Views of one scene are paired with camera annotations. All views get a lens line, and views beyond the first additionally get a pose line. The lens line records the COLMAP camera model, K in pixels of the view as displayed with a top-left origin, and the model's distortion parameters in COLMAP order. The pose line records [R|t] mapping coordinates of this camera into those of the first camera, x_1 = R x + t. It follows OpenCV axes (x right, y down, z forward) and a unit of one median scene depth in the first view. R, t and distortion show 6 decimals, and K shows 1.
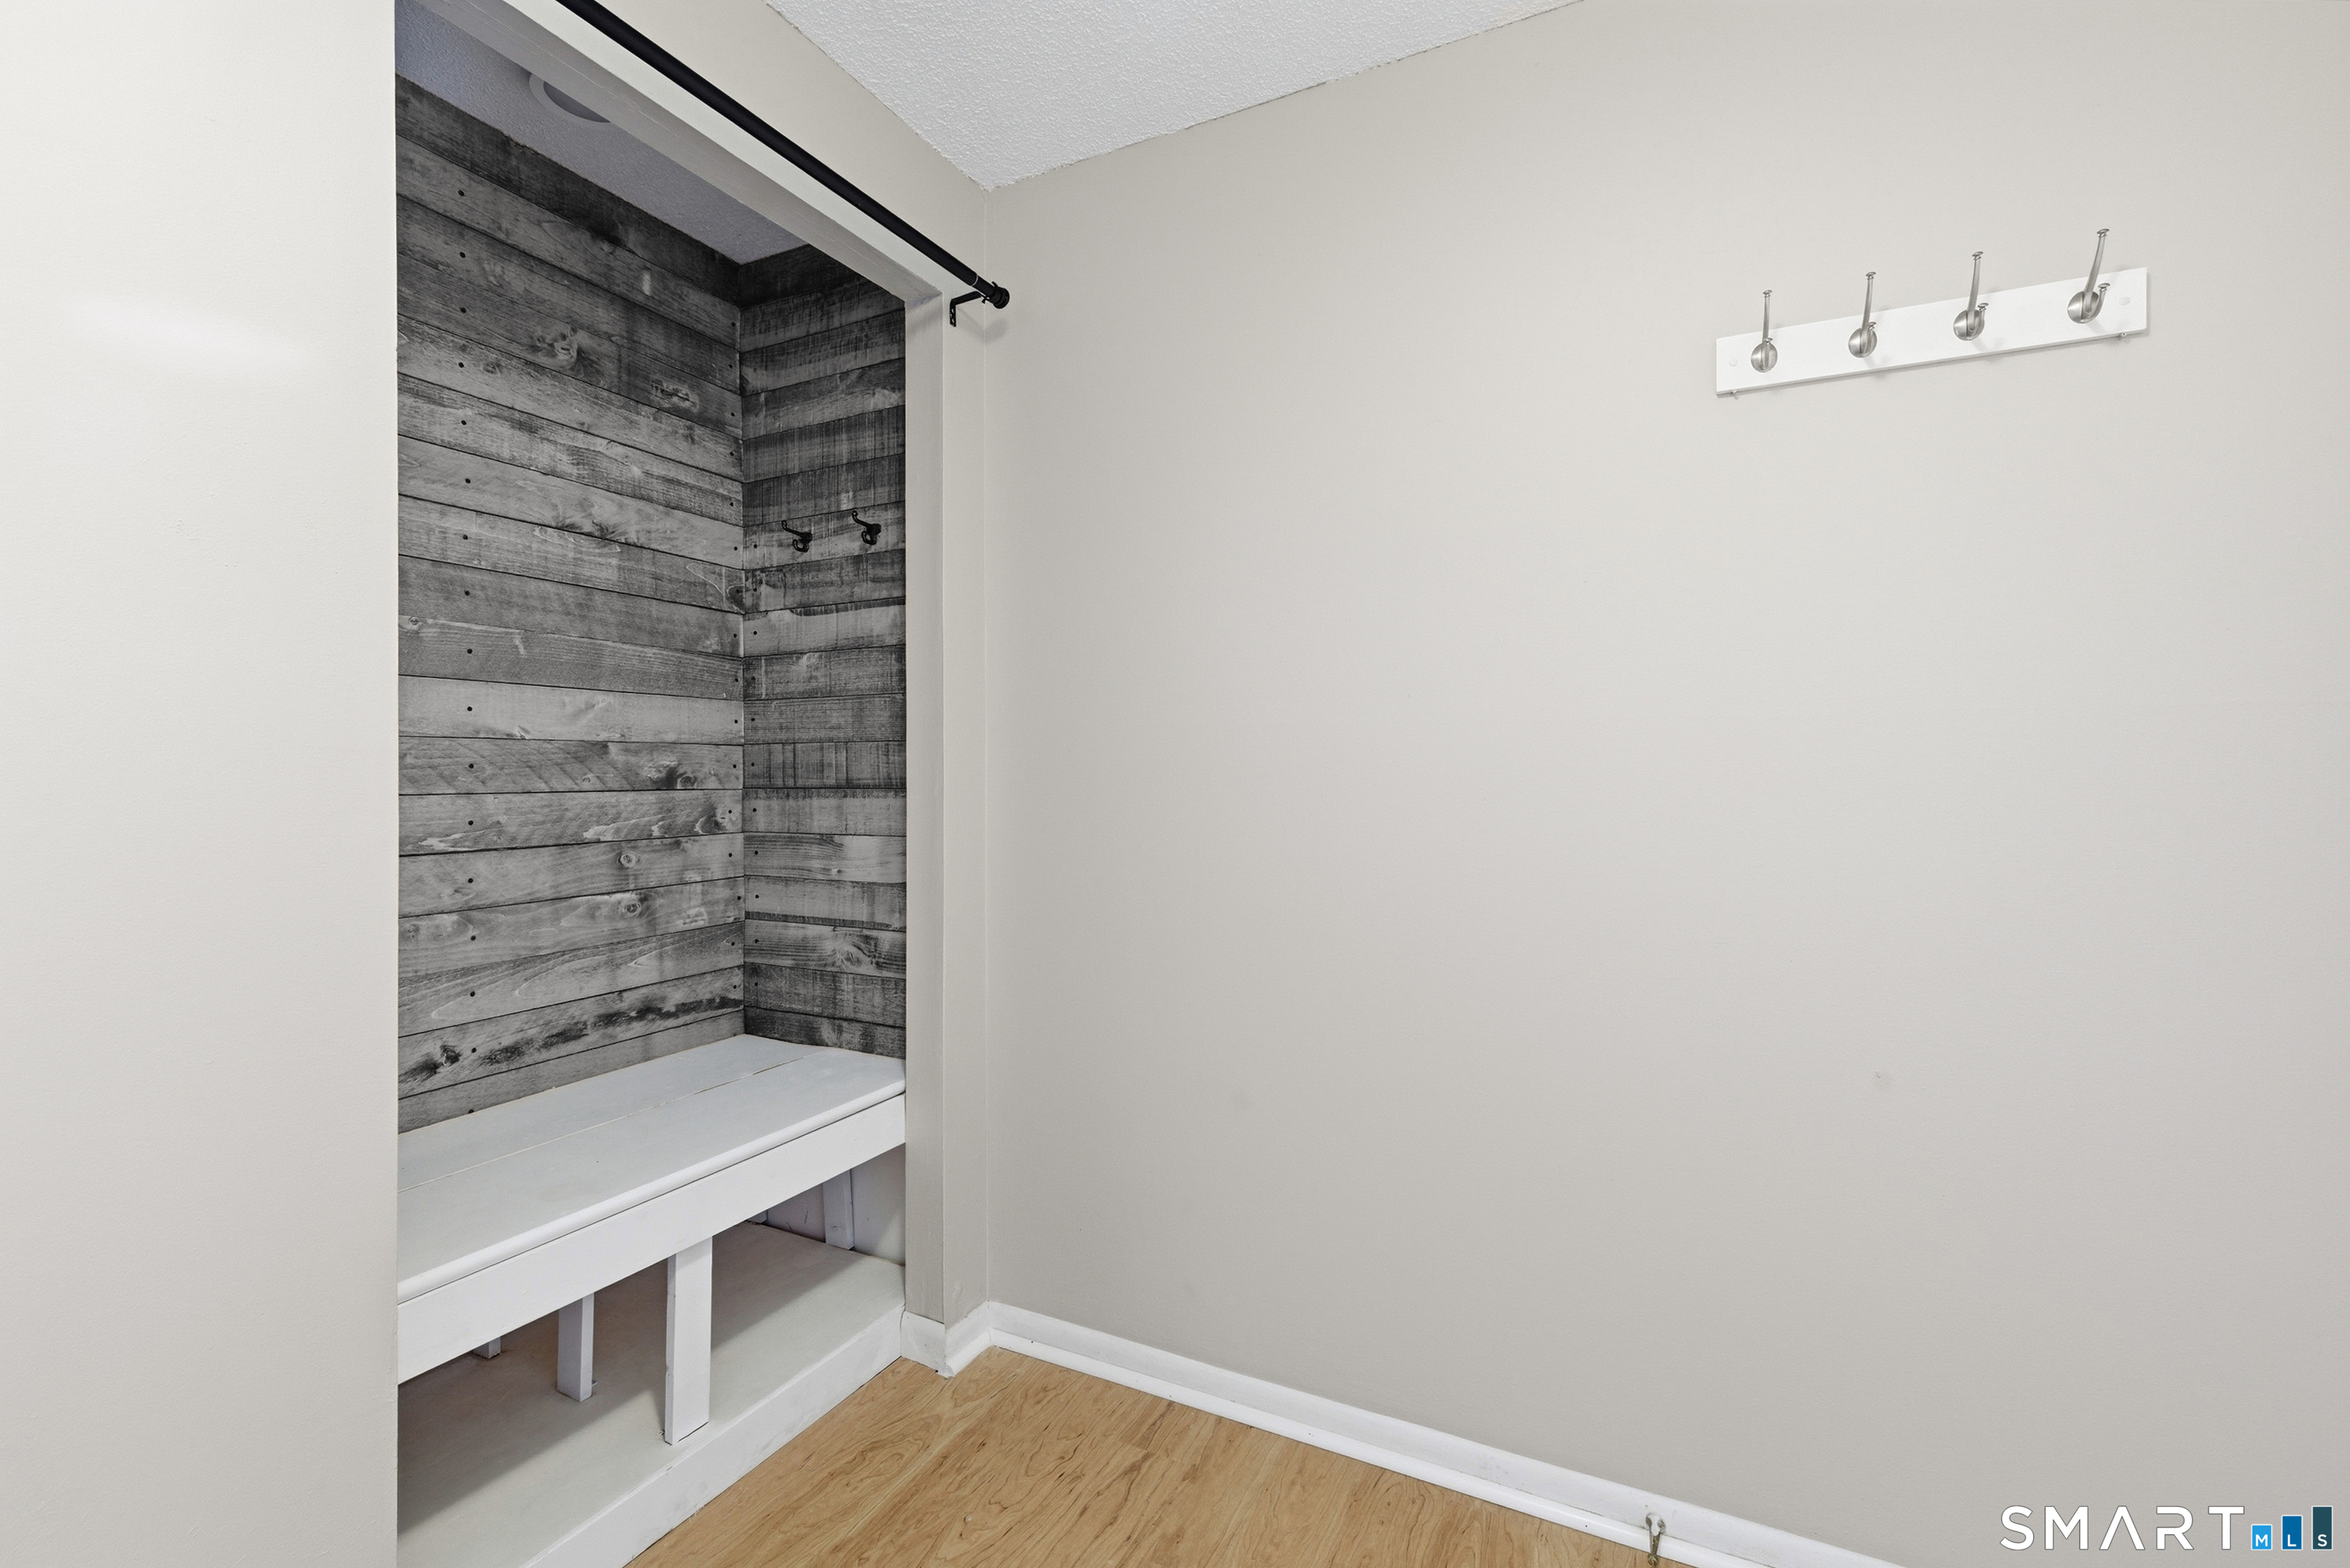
lens RADIAL K [[997.9, 0, 1163.1], [0, 997.9, 772.4], [0, 0, 1]] dist [0.008672, -0.002206]
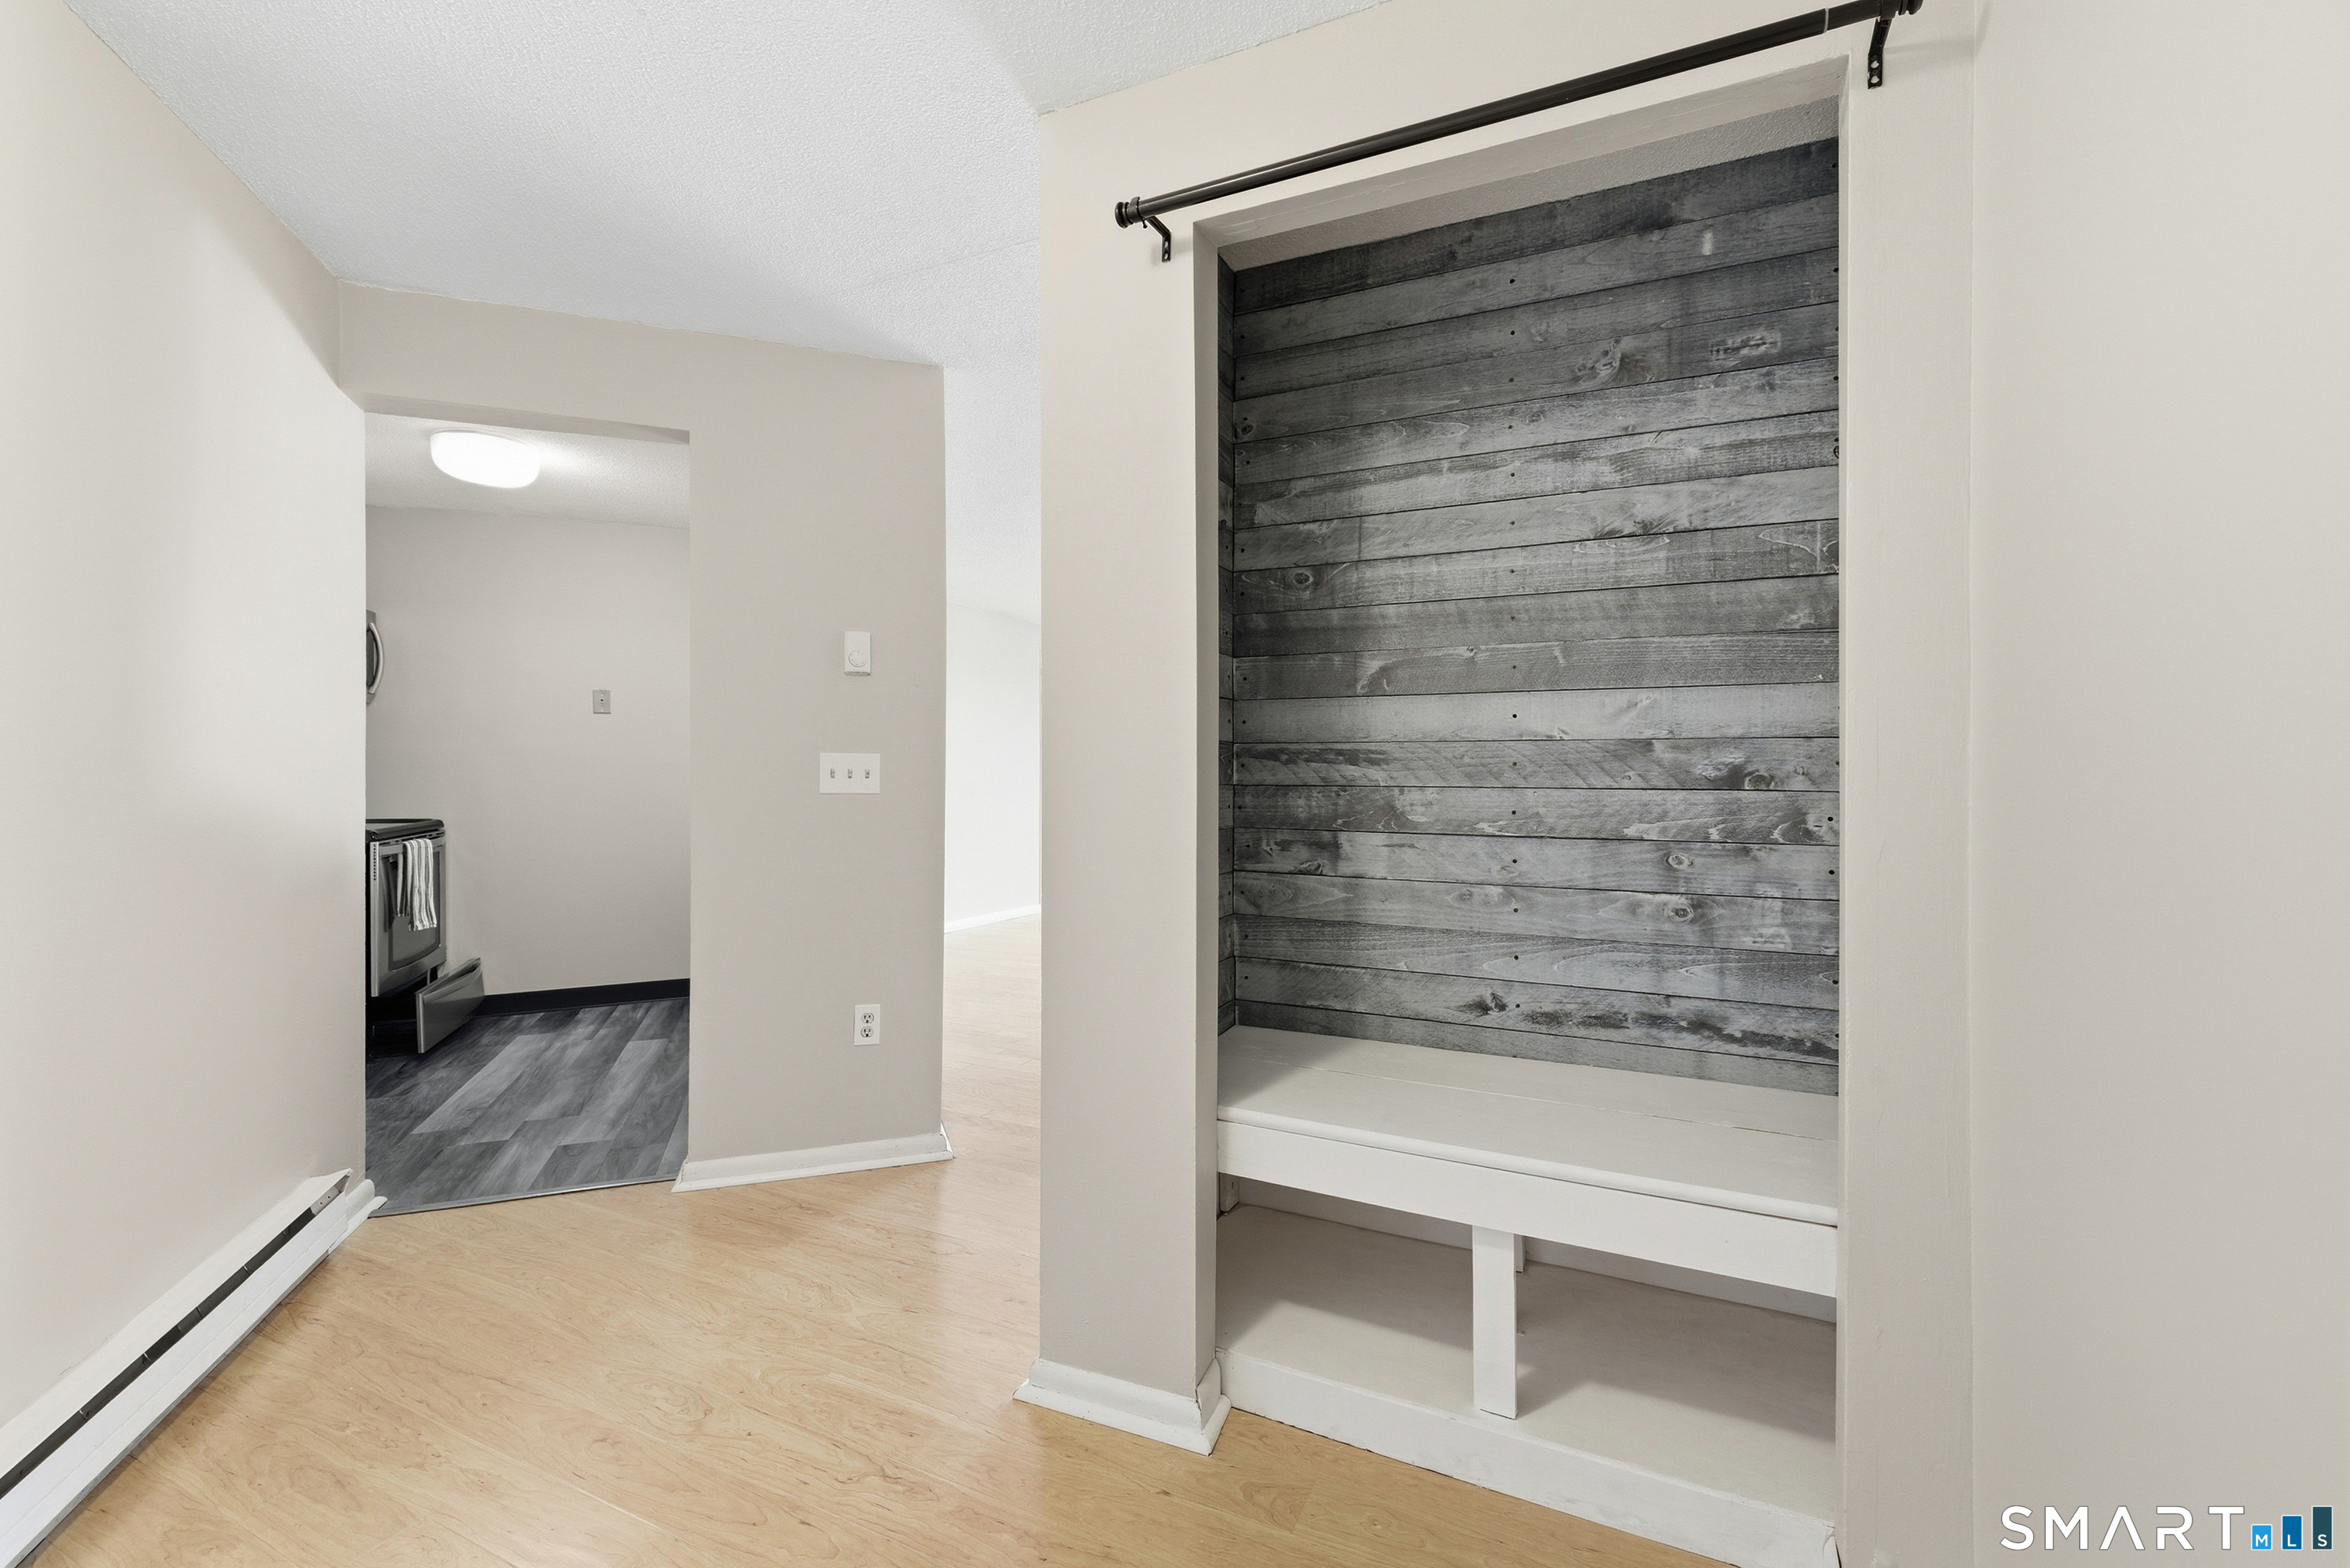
lens RADIAL K [[997.9, 0, 1172.2], [0, 997.9, 780.4], [0, 0, 1]] dist [0.008672, -0.002206]
pose [[0.021720, 0.010185, -0.999712, 0.428869], [-0.004751, 0.999938, 0.010084, 0.002437], [0.999753, 0.004530, 0.021767, 0.512996]]
